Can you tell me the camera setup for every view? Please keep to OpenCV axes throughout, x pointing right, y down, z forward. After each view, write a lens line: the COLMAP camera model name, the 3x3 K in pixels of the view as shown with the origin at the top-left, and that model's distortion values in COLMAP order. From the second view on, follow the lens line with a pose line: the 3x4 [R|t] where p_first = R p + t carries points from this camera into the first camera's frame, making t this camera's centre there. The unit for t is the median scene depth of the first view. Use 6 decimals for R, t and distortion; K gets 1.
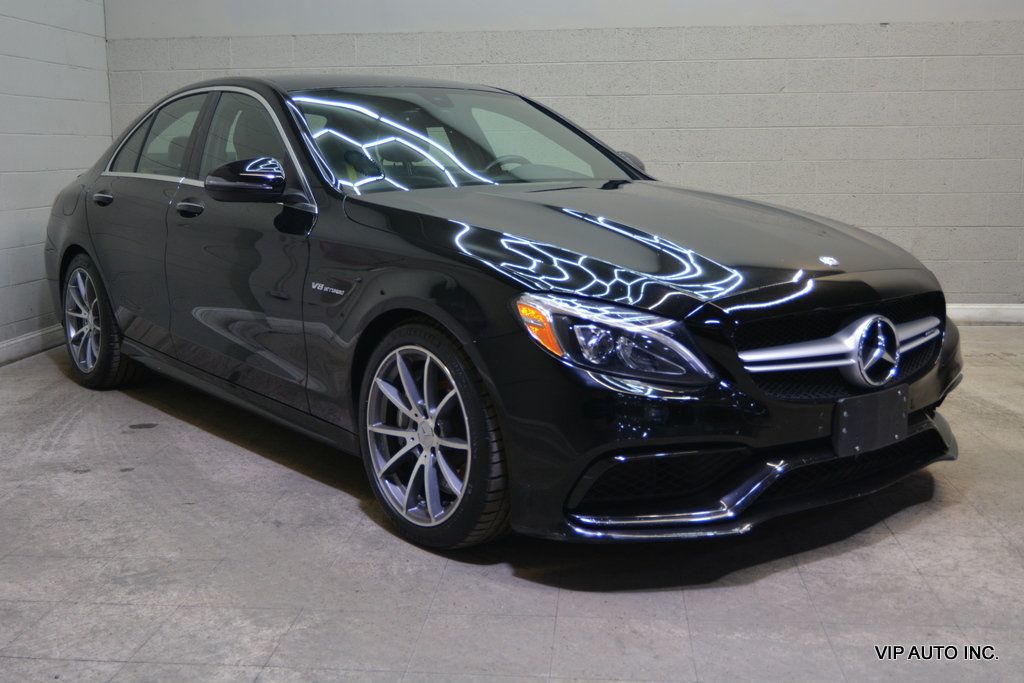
lens RADIAL K [[1118.8, 0, 512.0], [0, 1118.8, 341.5], [0, 0, 1]] dist [-0.008750, -0.012090]
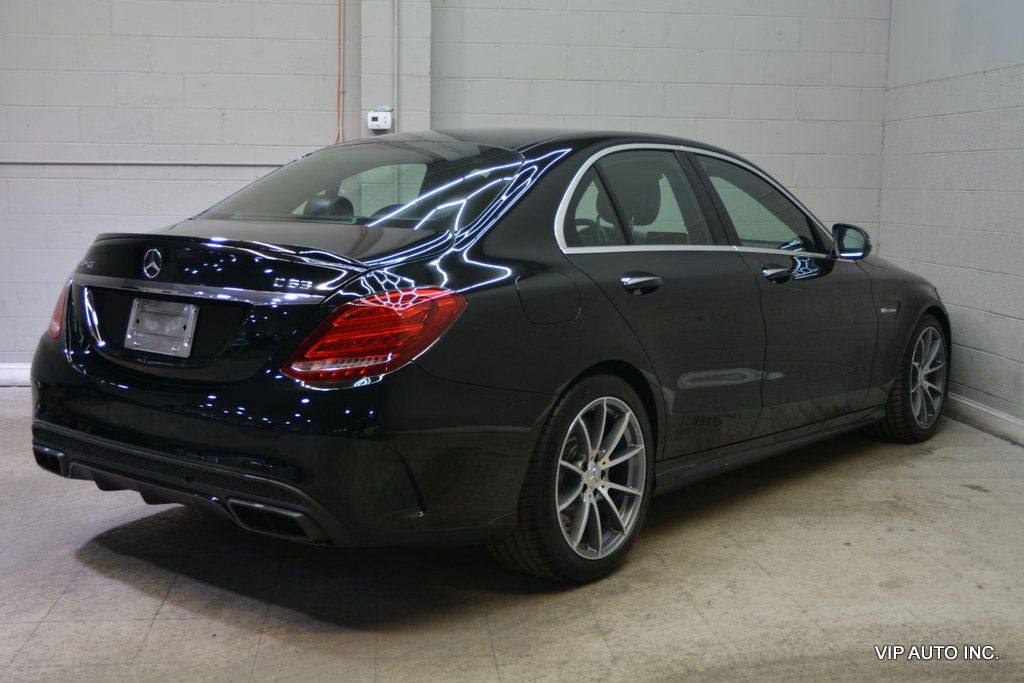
lens RADIAL K [[1219.5, 0, 512.0], [0, 1219.5, 341.5], [0, 0, 1]] dist [-0.009978, -0.018028]
pose [[0.185331, 0.140731, -0.972547, 1.022766], [-0.177885, 0.978146, 0.107643, -0.184743], [0.966442, 0.153052, 0.206315, 0.824591]]
